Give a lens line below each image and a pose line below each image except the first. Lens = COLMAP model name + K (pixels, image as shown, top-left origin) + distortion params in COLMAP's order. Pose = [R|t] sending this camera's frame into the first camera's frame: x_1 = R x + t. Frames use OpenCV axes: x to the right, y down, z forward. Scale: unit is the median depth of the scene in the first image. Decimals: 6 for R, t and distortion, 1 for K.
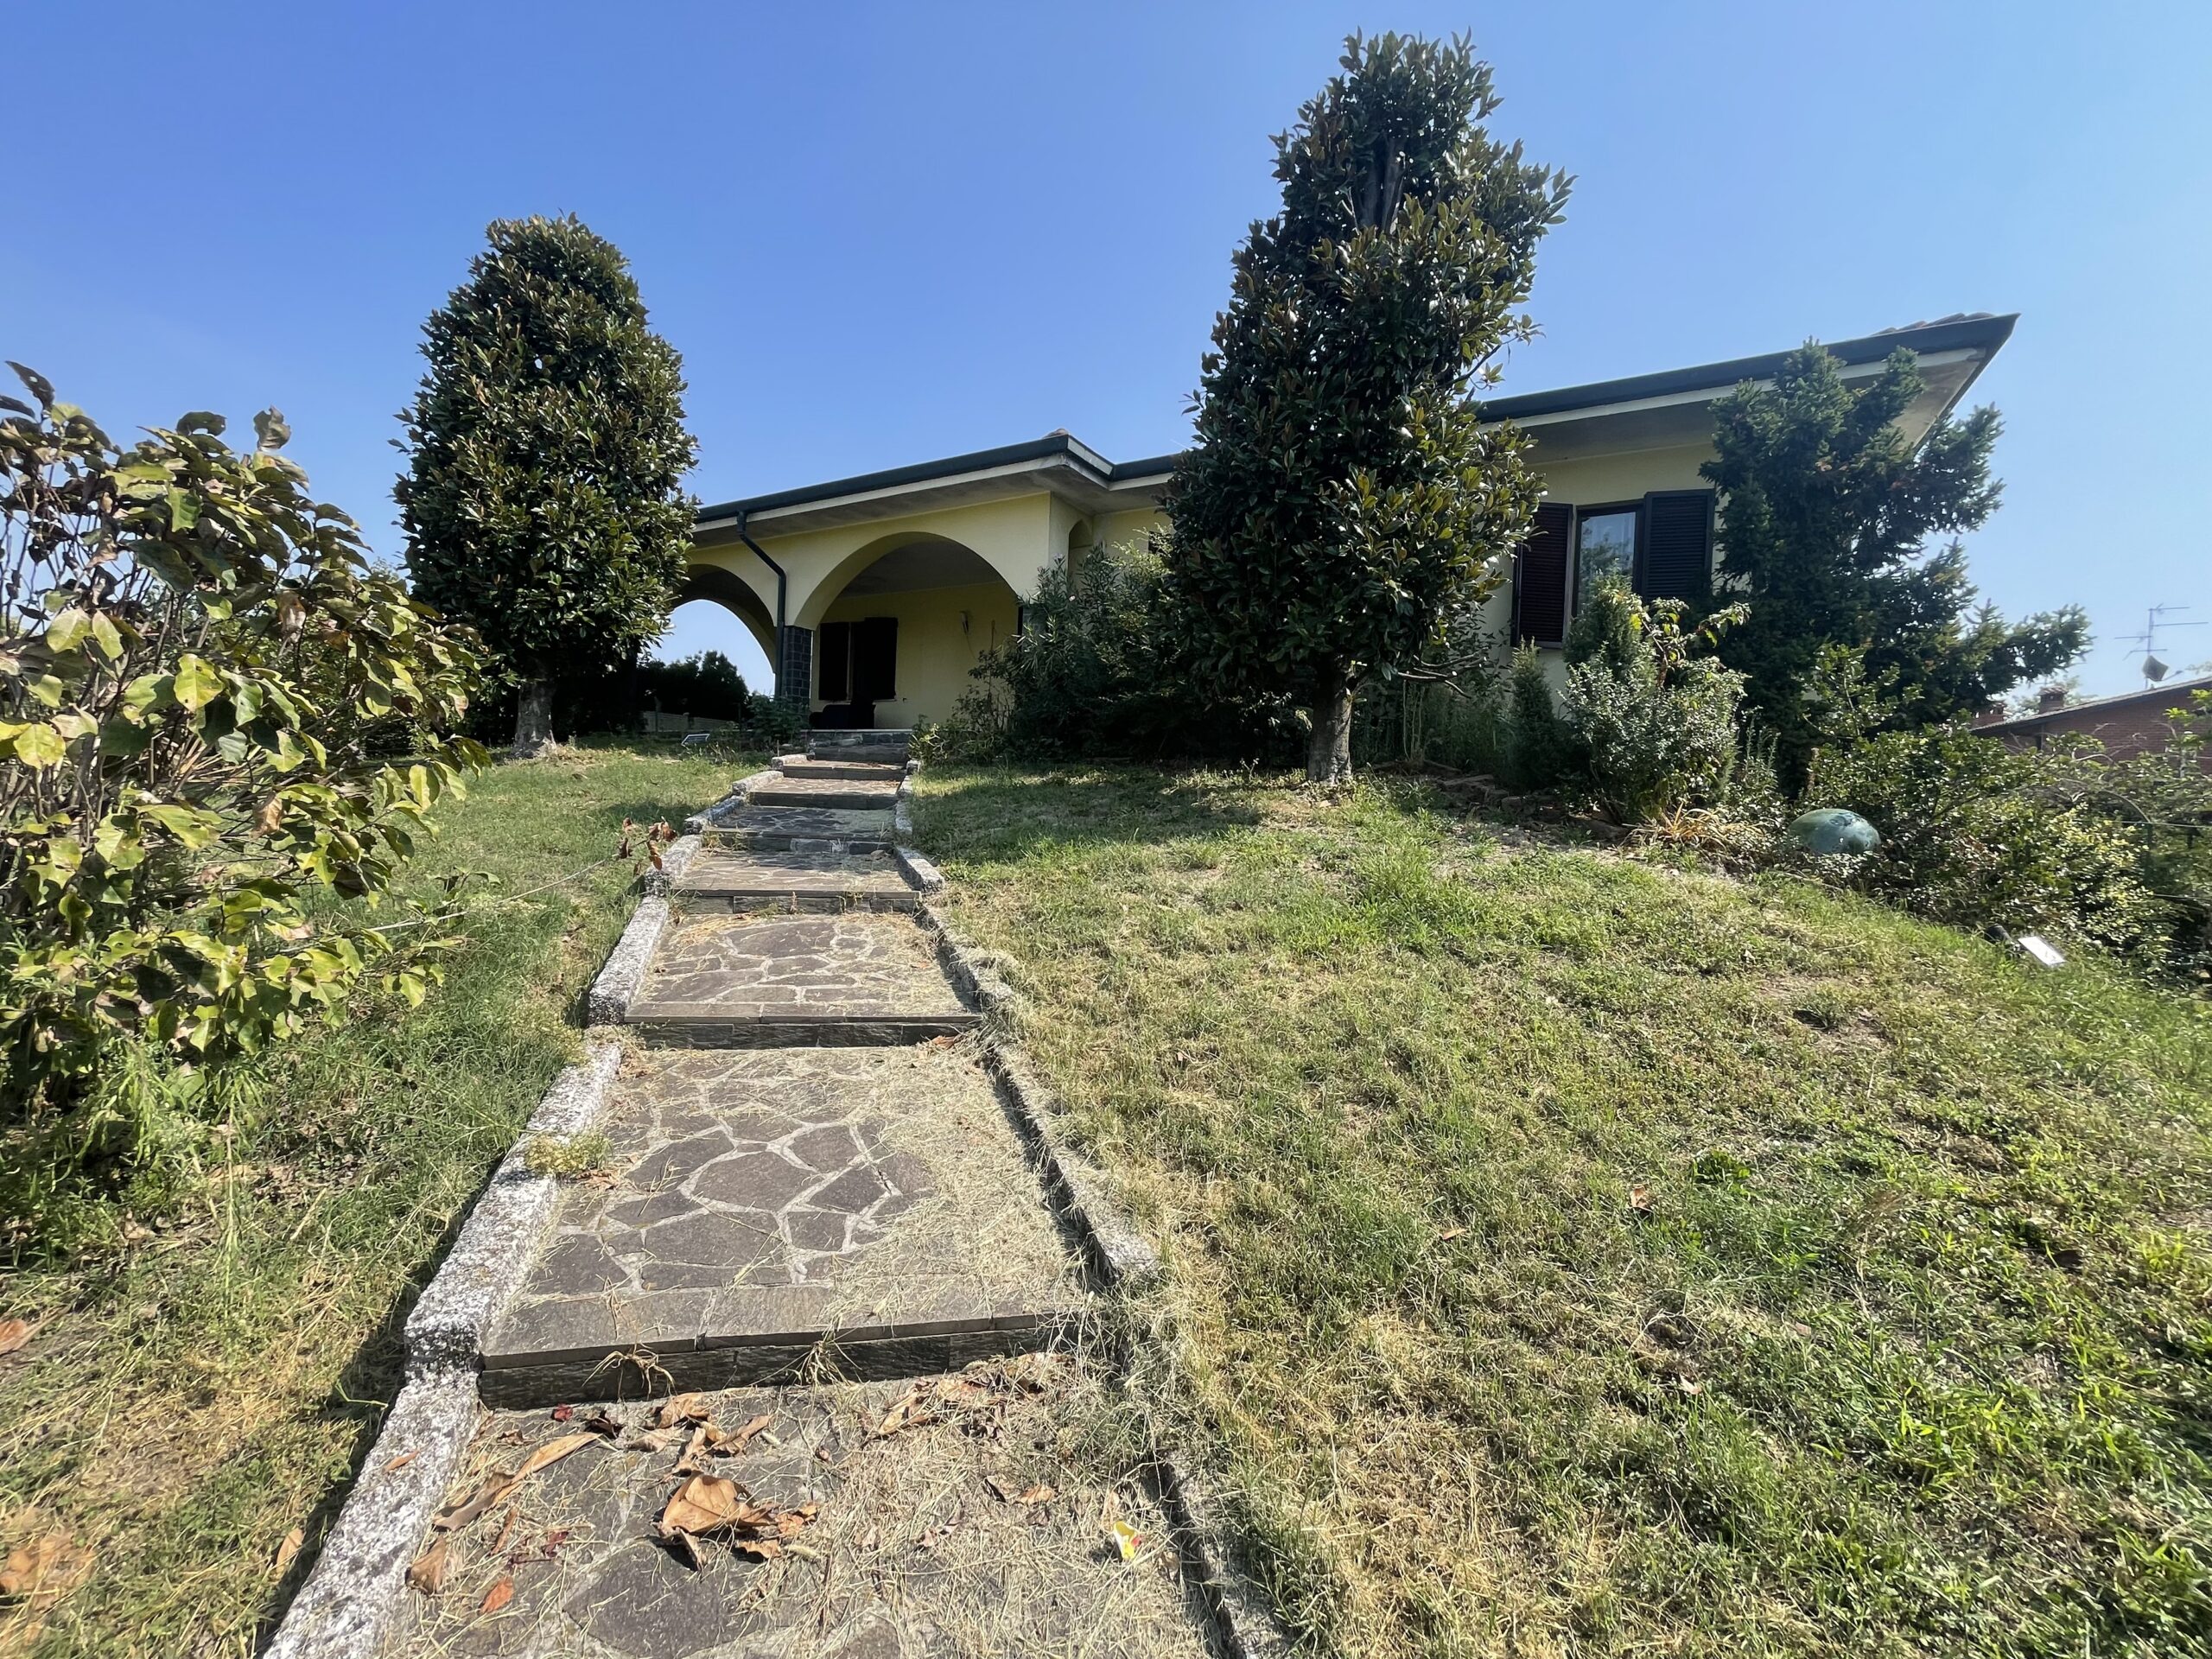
lens RADIAL K [[894.9, 0, 1106.0], [0, 894.9, 828.0], [0, 0, 1]] dist [-0.003547, -0.000212]
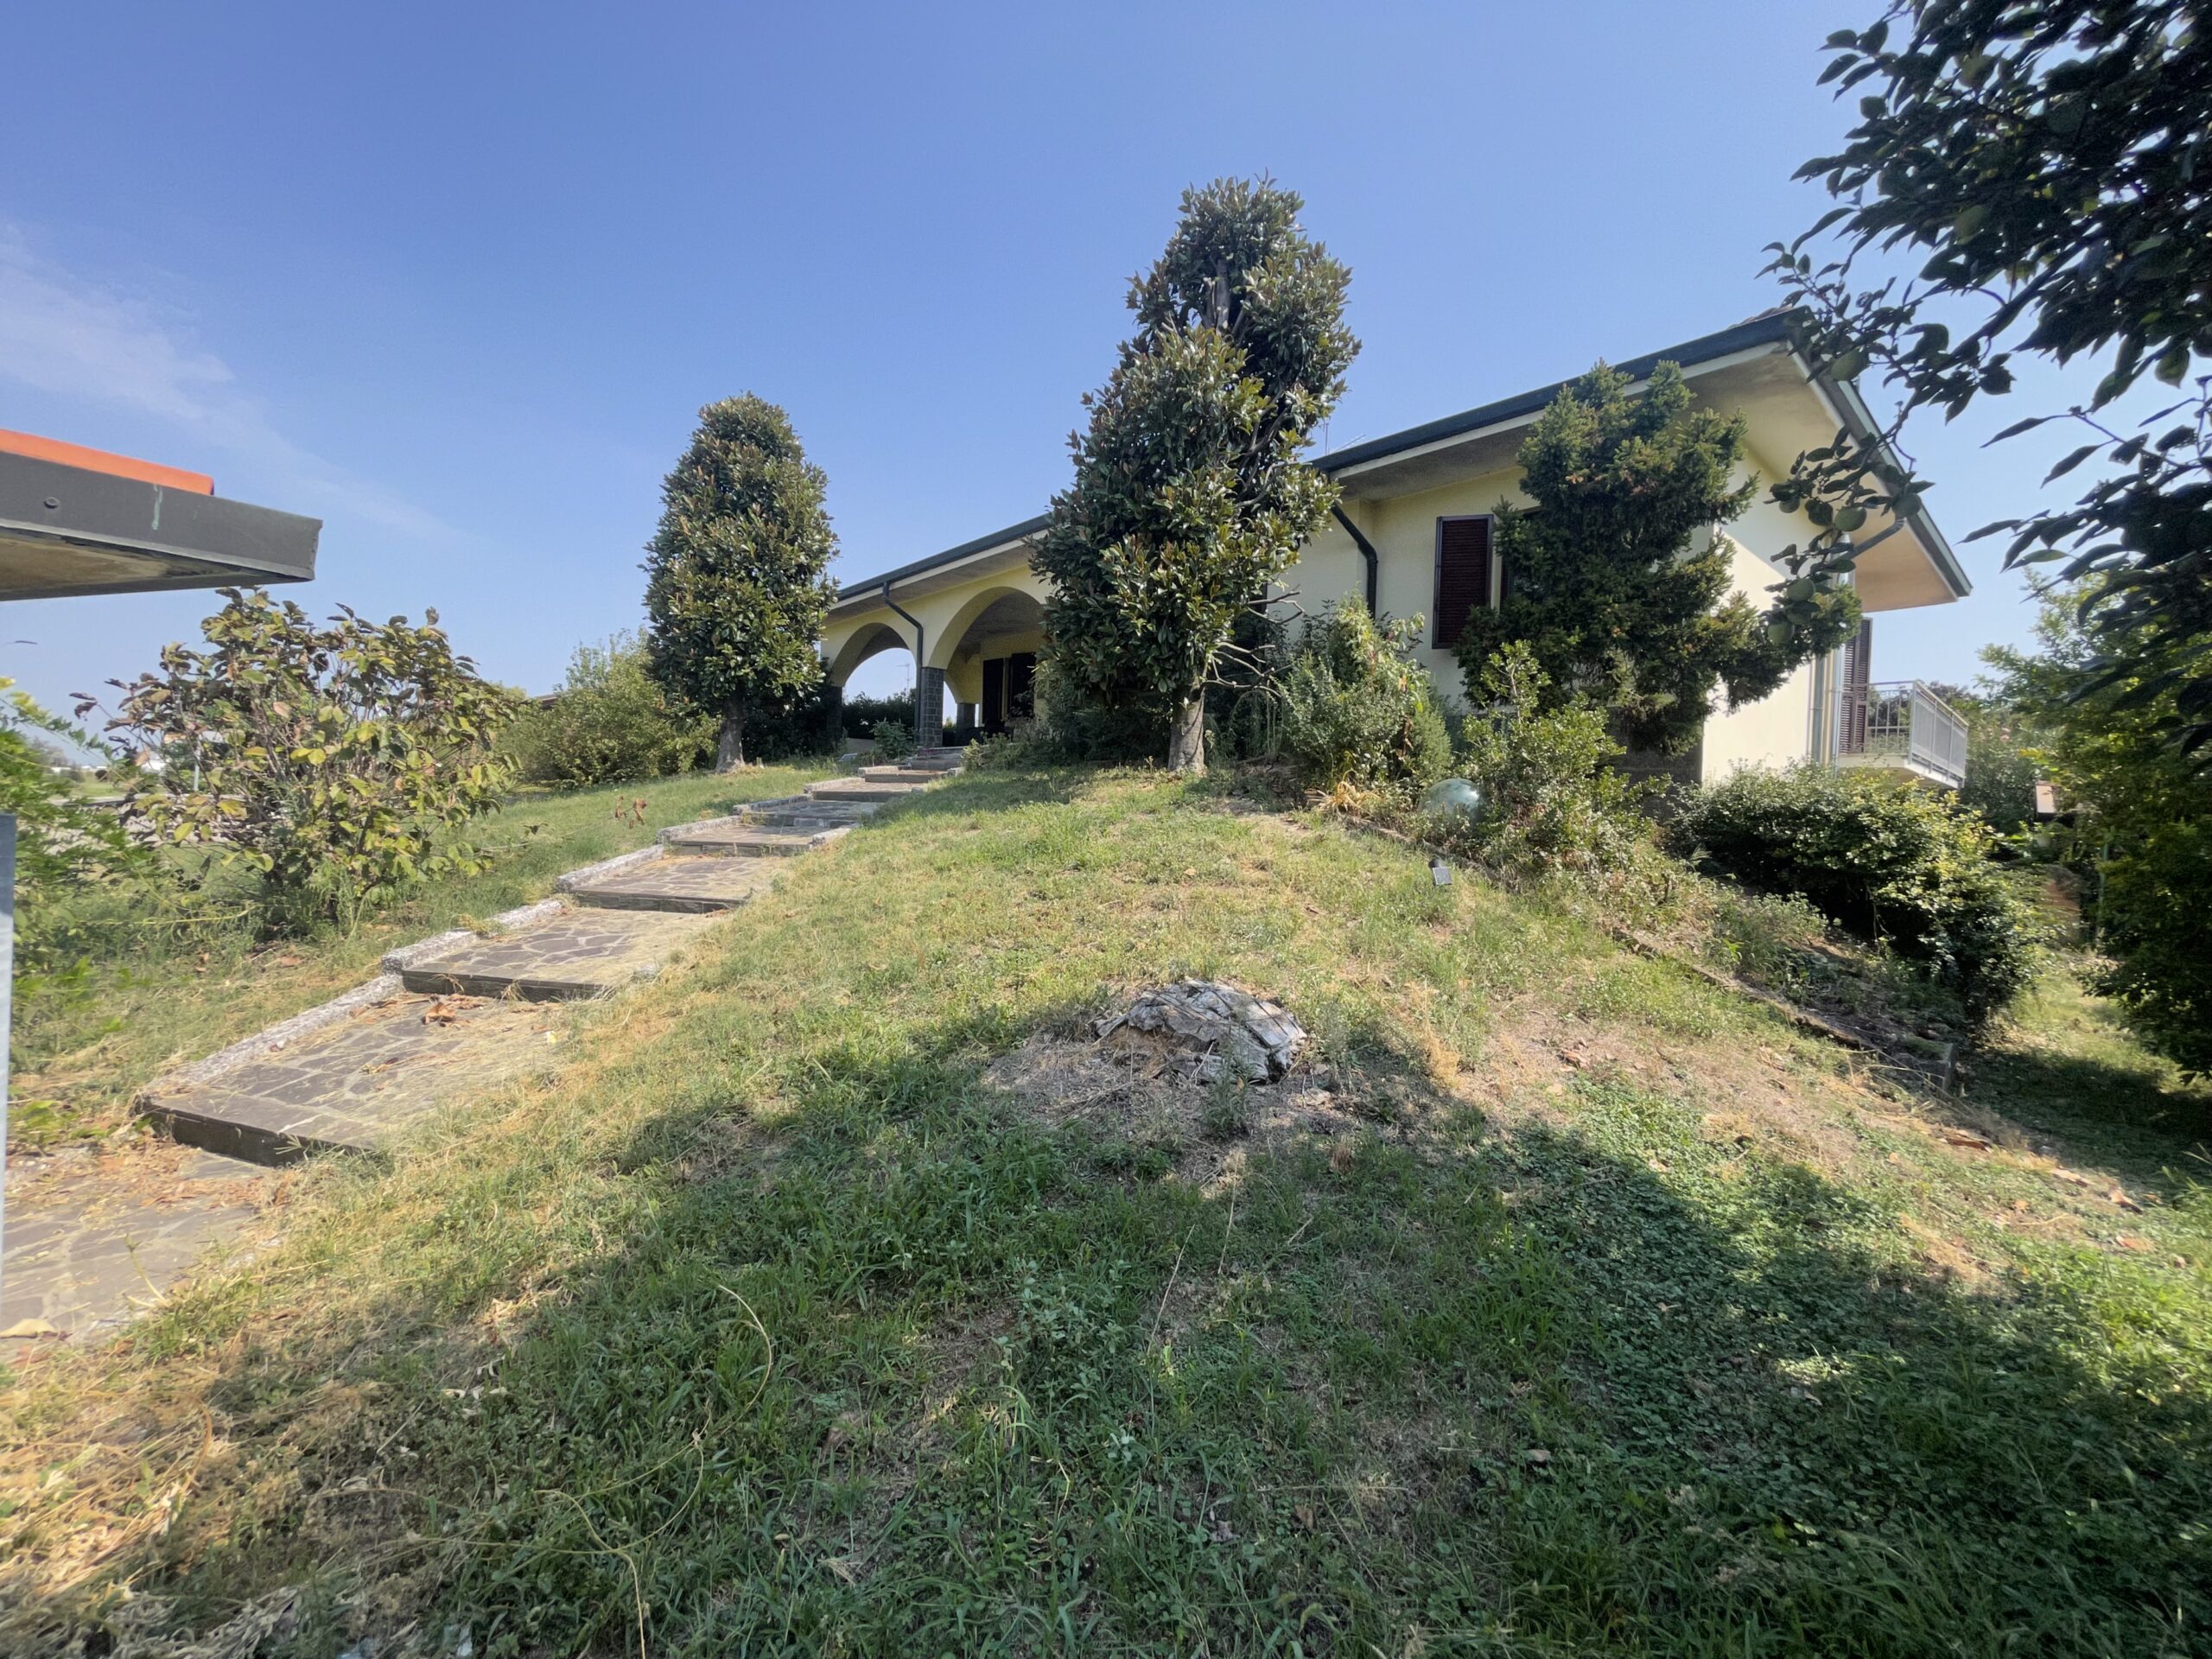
lens RADIAL K [[894.9, 0, 1106.4], [0, 894.9, 830.4], [0, 0, 1]] dist [-0.003547, -0.000212]
pose [[0.948772, -0.004085, -0.315935, 0.422804], [-0.000560, 0.999893, -0.014610, 0.036972], [0.315961, 0.014038, 0.948668, -0.178037]]
